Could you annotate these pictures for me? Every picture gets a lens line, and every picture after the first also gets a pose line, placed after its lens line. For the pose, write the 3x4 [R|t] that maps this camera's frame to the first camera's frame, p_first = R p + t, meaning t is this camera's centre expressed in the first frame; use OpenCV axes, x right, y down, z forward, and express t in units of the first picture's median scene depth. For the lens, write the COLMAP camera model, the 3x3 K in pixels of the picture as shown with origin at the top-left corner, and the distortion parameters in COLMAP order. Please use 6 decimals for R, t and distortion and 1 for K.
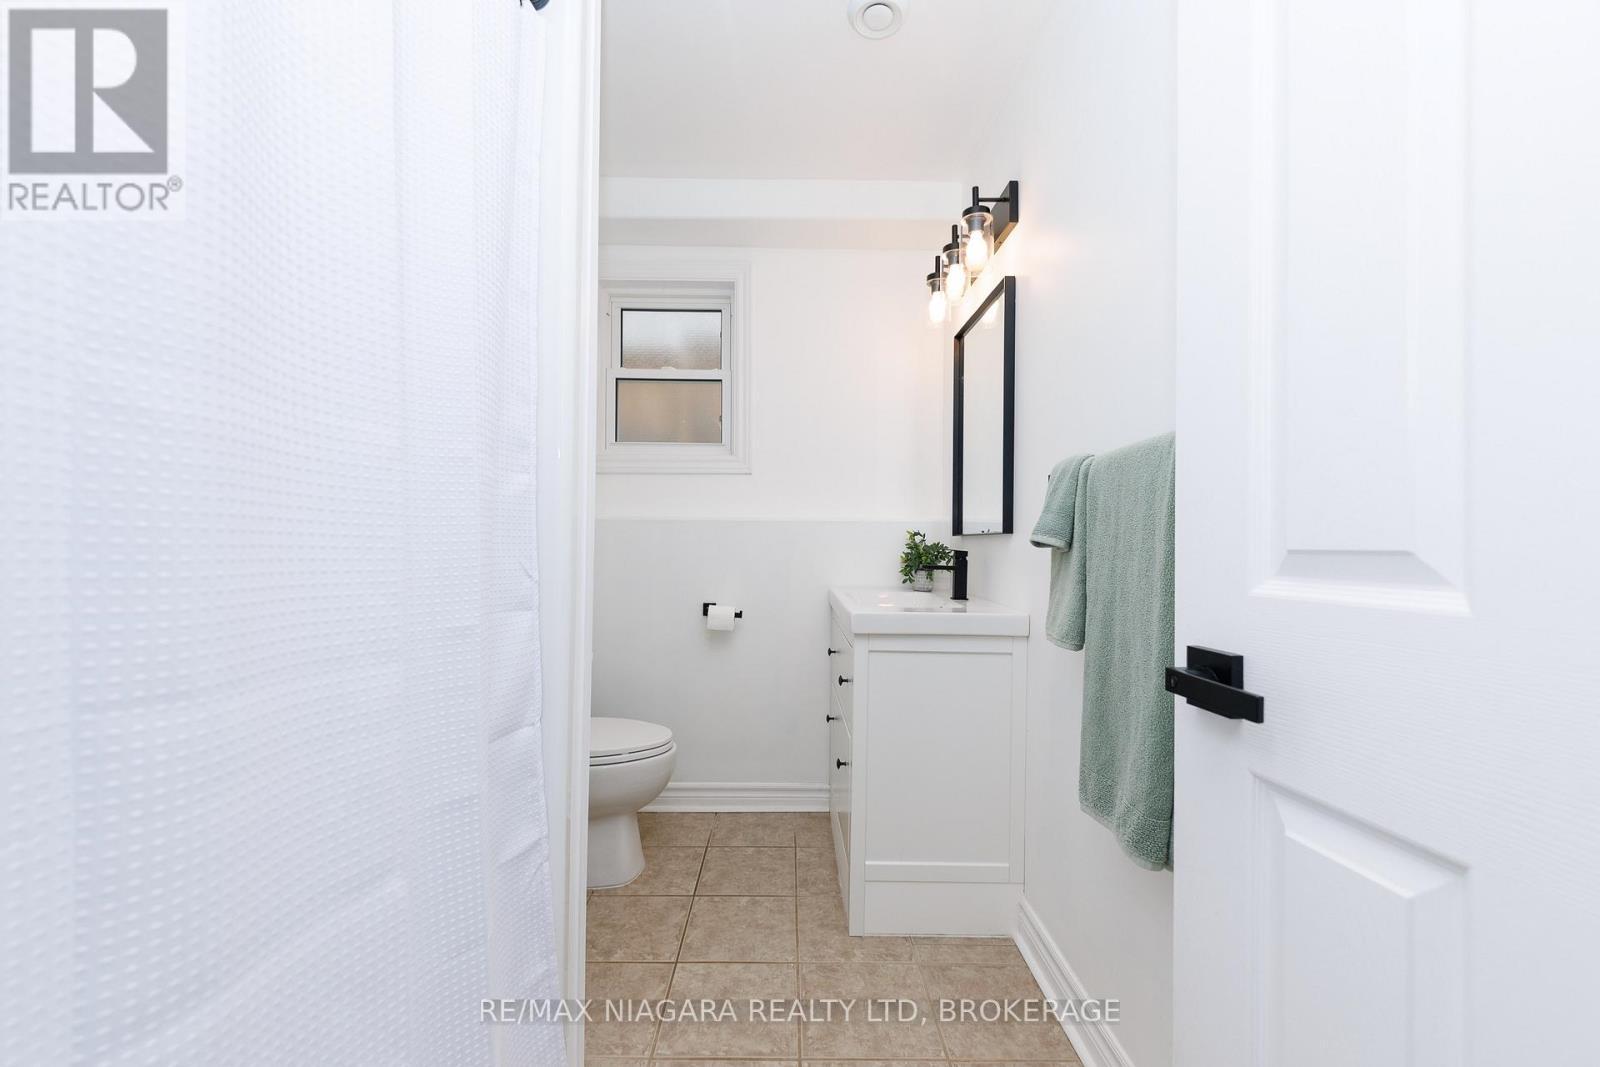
lens RADIAL K [[646.3, 0, 801.4], [0, 646.3, 531.9], [0, 0, 1]] dist [-0.000062, -0.003641]
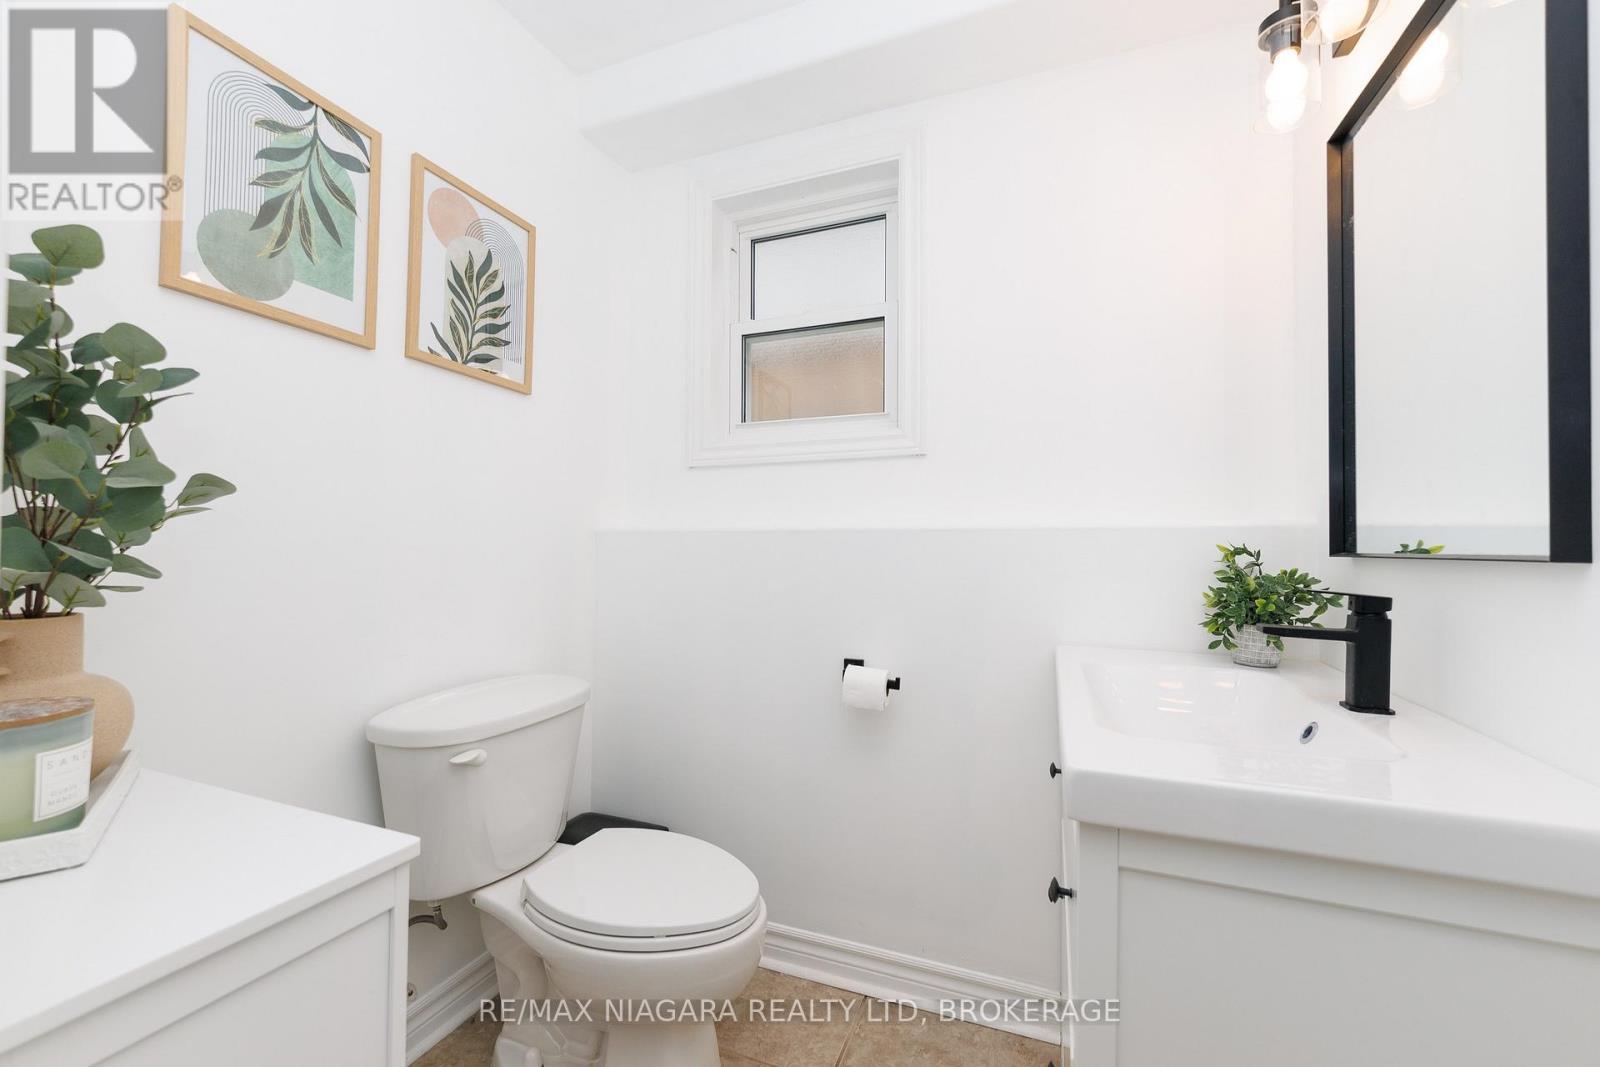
lens RADIAL K [[646.3, 0, 800.3], [0, 646.3, 535.3], [0, 0, 1]] dist [-0.000062, -0.003641]
pose [[0.921531, -0.010696, -0.388158, 0.058011], [0.010423, 0.999942, -0.002808, -0.011858], [0.388166, -0.001459, 0.921588, 0.405163]]
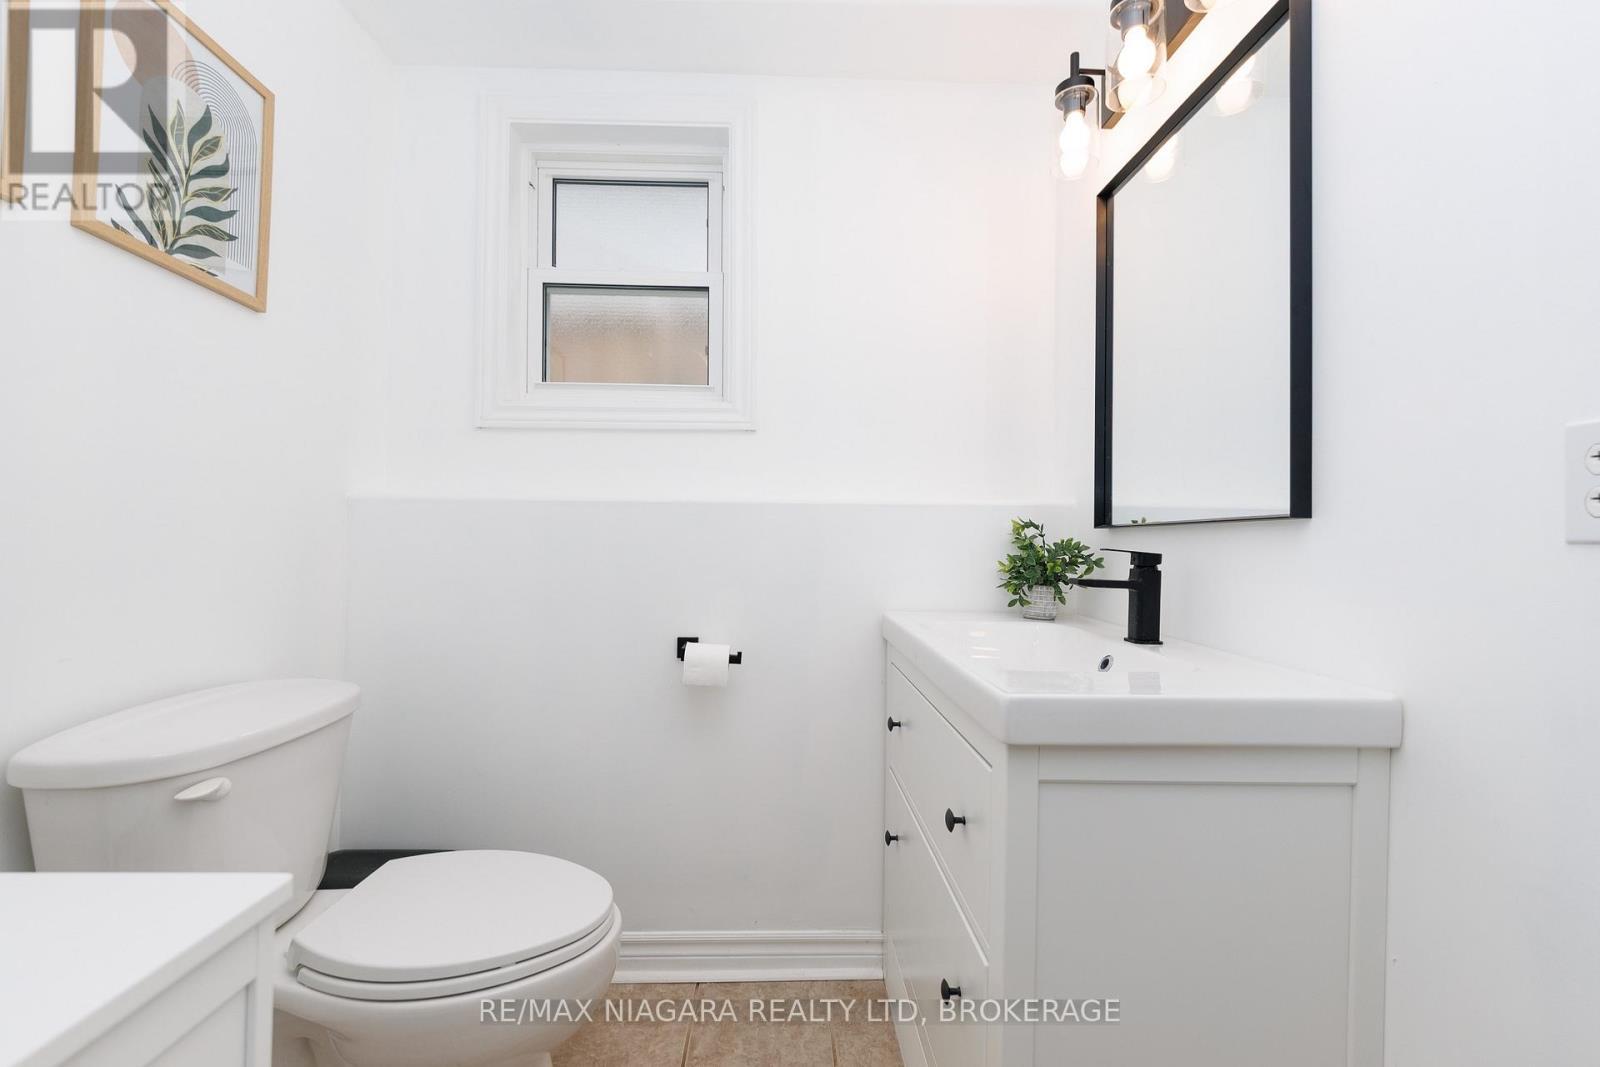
lens RADIAL K [[646.3, 0, 798.5], [0, 646.3, 535.3], [0, 0, 1]] dist [-0.000062, -0.003641]
pose [[0.999948, 0.001606, 0.010056, -0.044974], [-0.001662, 0.999983, 0.005540, 0.009988], [-0.010047, -0.005556, 0.999934, 0.401142]]
